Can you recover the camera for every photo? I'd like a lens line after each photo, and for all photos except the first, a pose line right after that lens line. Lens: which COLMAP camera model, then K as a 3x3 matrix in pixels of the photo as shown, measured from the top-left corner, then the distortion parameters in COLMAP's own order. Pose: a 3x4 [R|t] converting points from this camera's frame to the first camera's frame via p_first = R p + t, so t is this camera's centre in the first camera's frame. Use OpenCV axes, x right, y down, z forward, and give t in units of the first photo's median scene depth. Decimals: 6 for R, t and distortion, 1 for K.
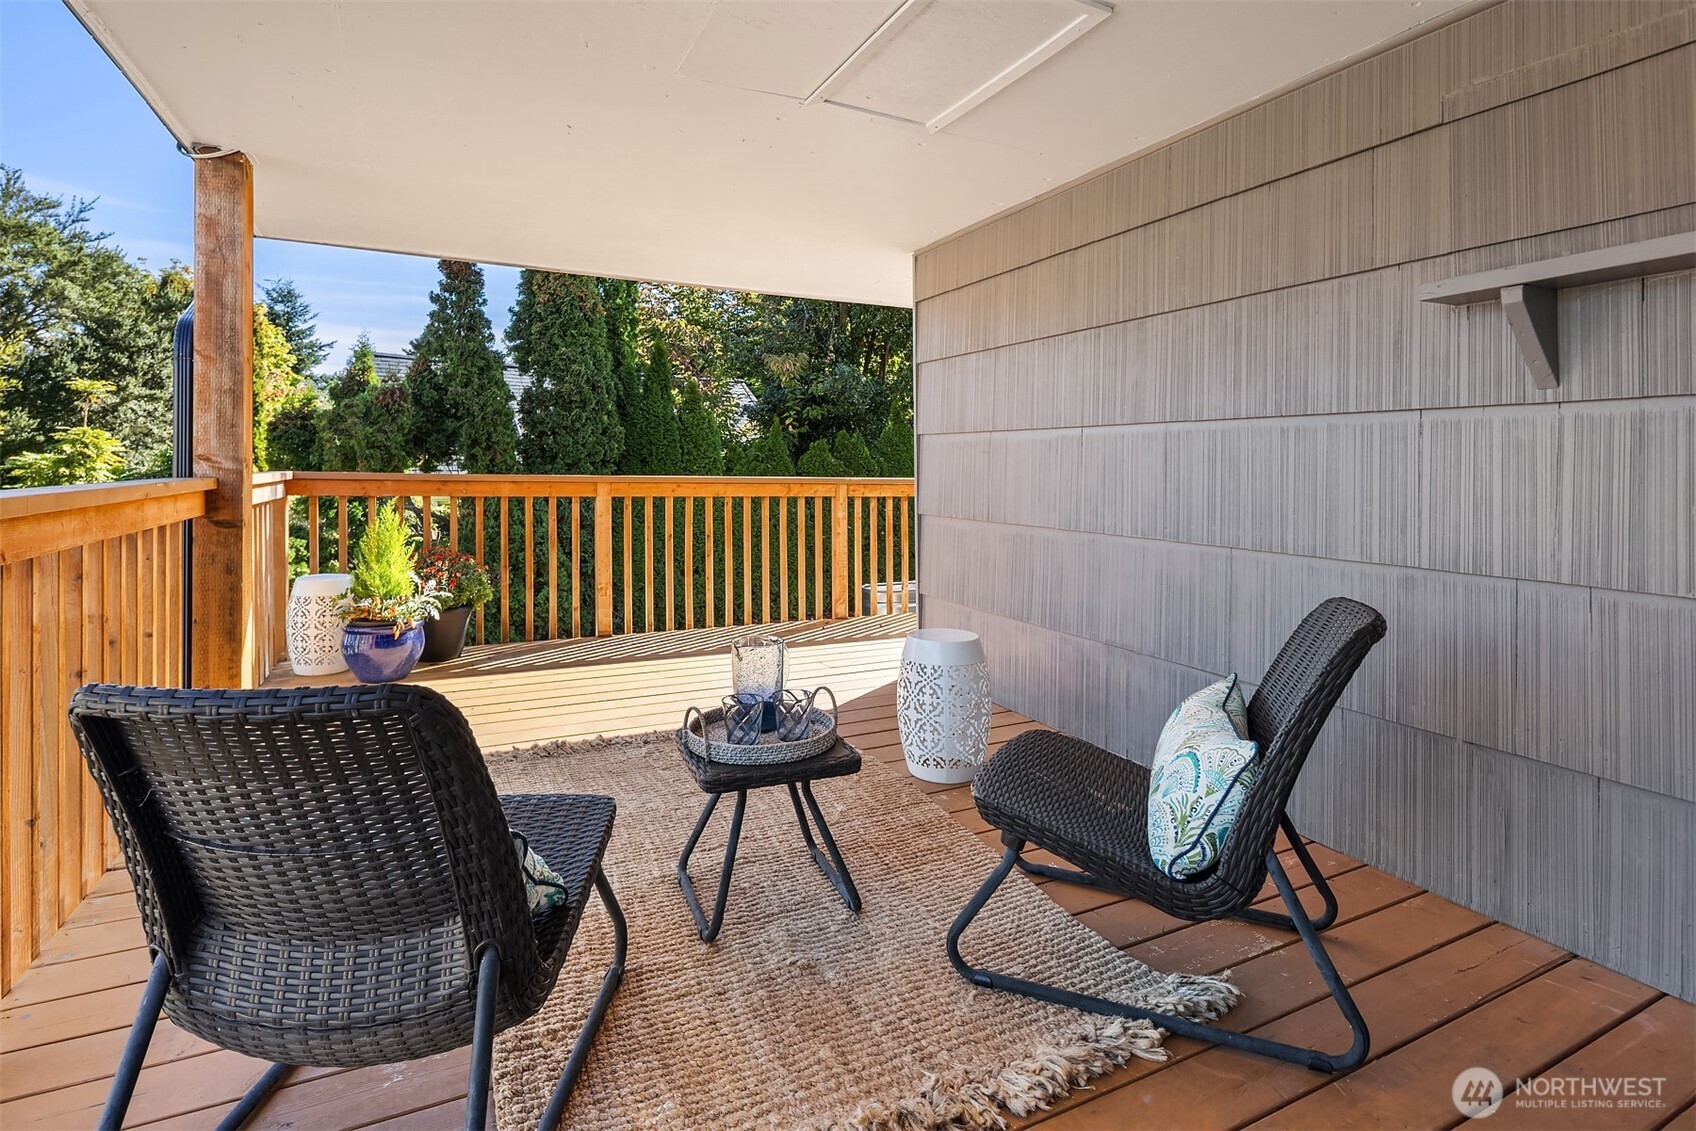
lens RADIAL K [[827.5, 0, 879.4], [0, 827.5, 477.3], [0, 0, 1]] dist [0.009306, -0.004583]
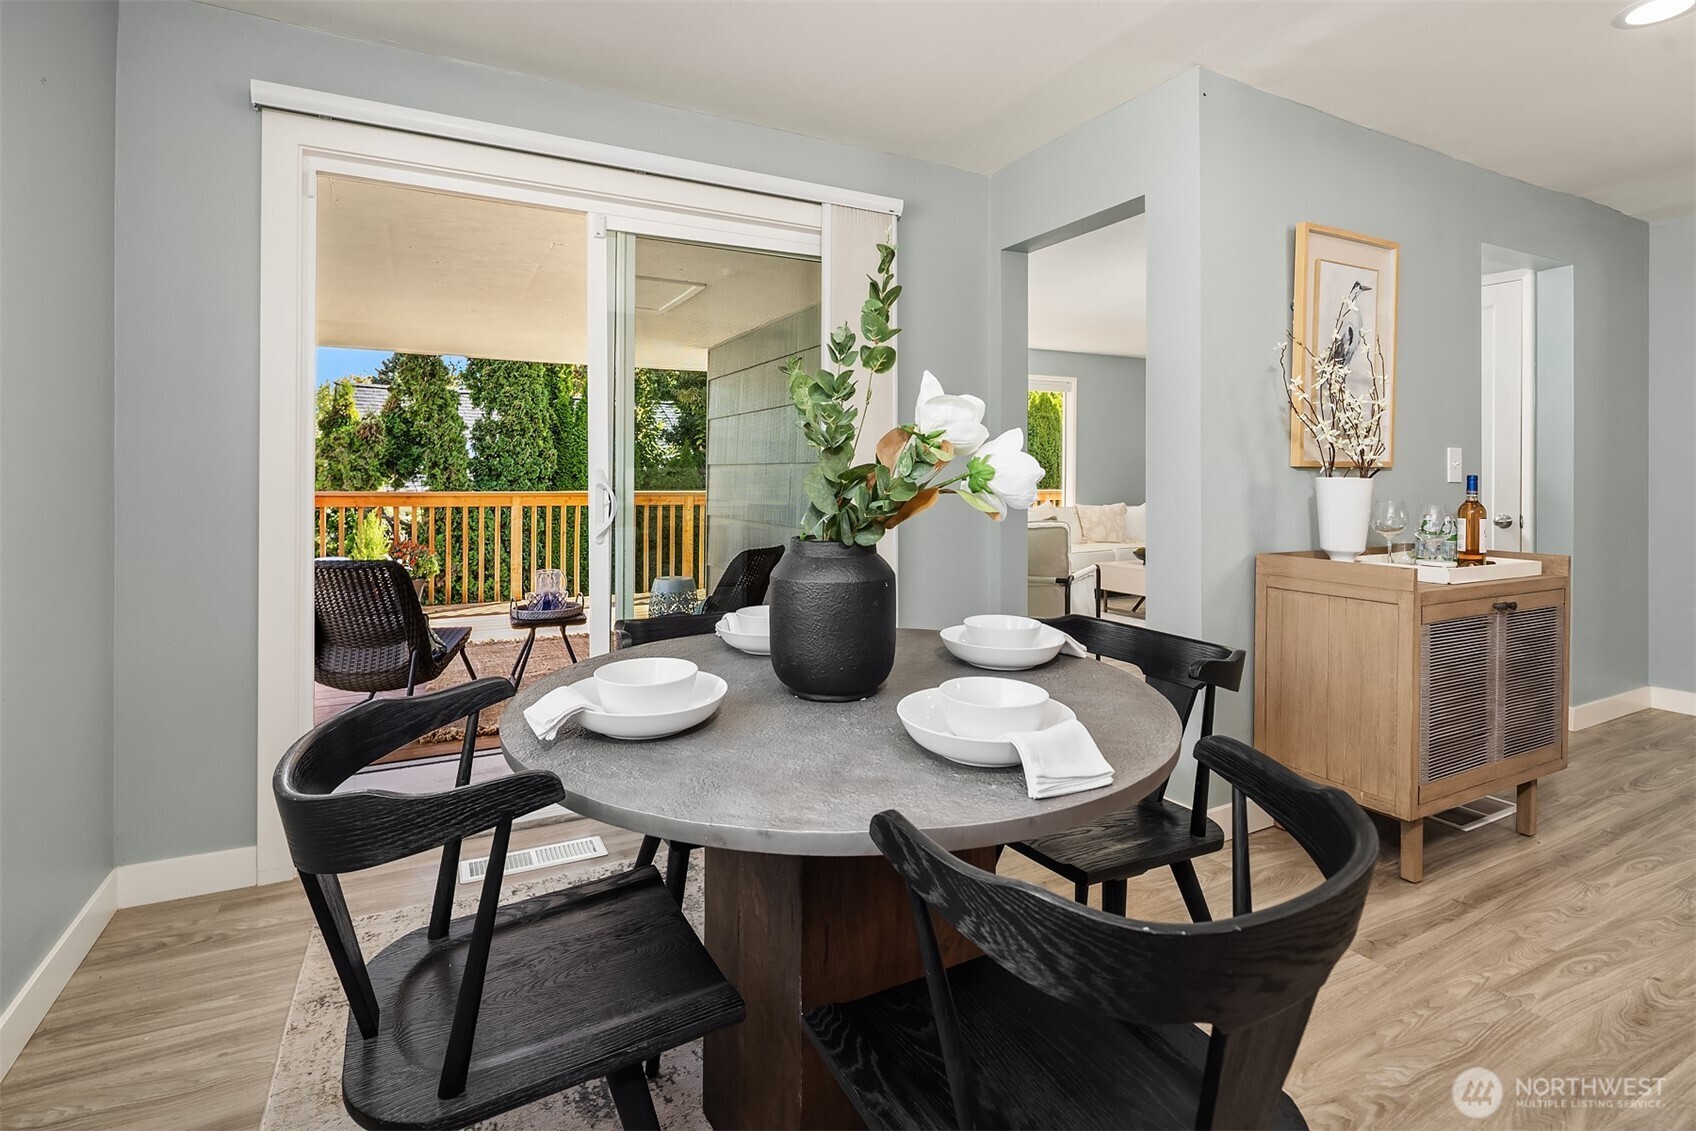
lens RADIAL K [[827.5, 0, 853.4], [0, 827.5, 468.0], [0, 0, 1]] dist [0.009306, -0.004583]
pose [[0.999968, -0.007110, 0.003749, 0.144228], [0.007188, 0.999752, -0.021095, -0.005255], [-0.003598, 0.021121, 0.999770, -0.264118]]
